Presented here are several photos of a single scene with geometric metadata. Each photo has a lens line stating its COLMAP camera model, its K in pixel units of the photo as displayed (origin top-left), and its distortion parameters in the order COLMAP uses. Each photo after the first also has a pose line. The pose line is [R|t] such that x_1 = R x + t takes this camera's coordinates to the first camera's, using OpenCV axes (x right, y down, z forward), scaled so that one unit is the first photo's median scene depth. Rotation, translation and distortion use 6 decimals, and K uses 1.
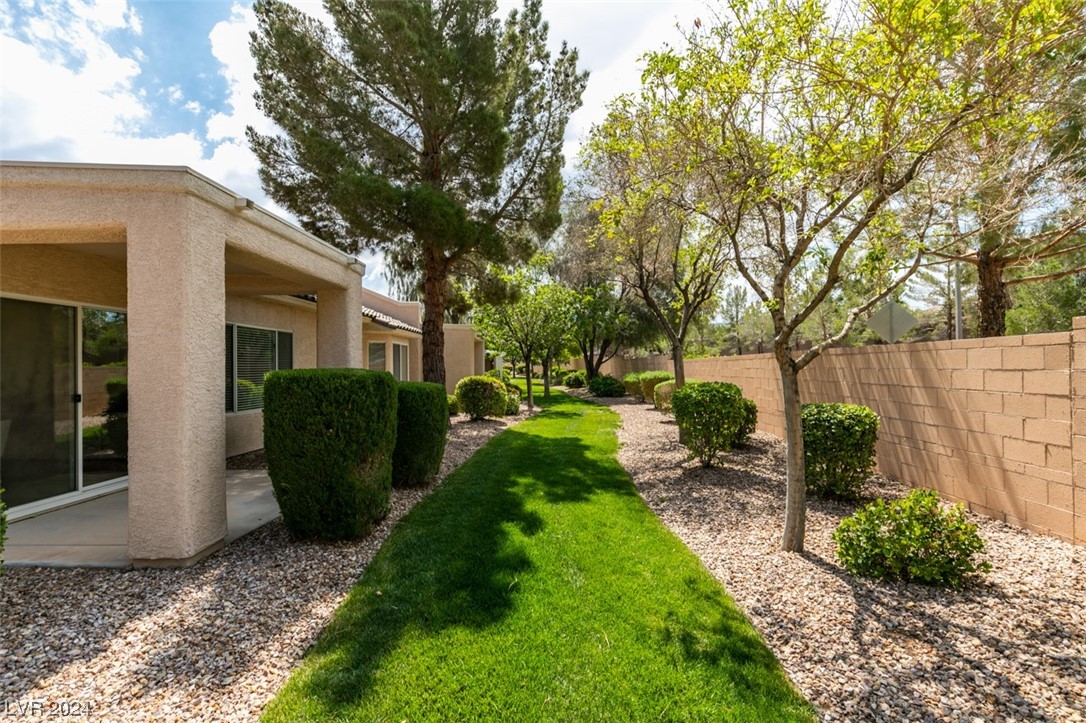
lens RADIAL K [[485.4, 0, 542.7], [0, 485.4, 363.3], [0, 0, 1]] dist [0.004314, -0.000381]
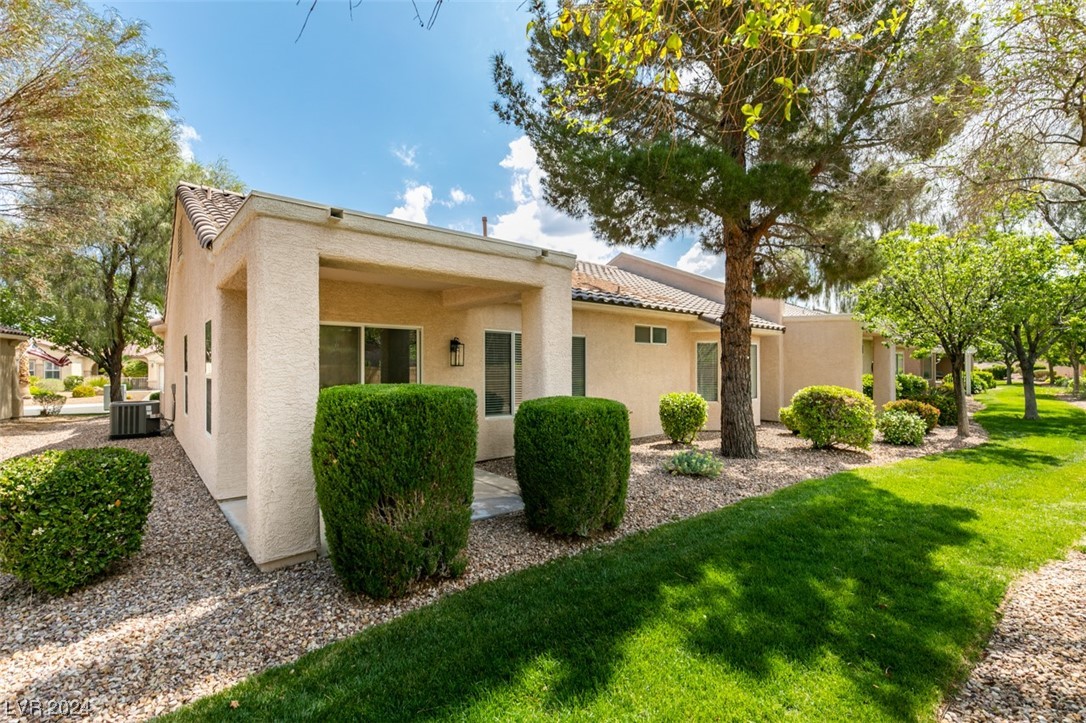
lens RADIAL K [[485.4, 0, 542.7], [0, 485.4, 363.3], [0, 0, 1]] dist [0.004314, -0.000381]
pose [[0.653511, 0.000184, -0.756917, 0.358115], [0.002785, 0.999993, 0.002647, -0.025903], [0.756911, -0.003838, 0.653506, 0.606281]]
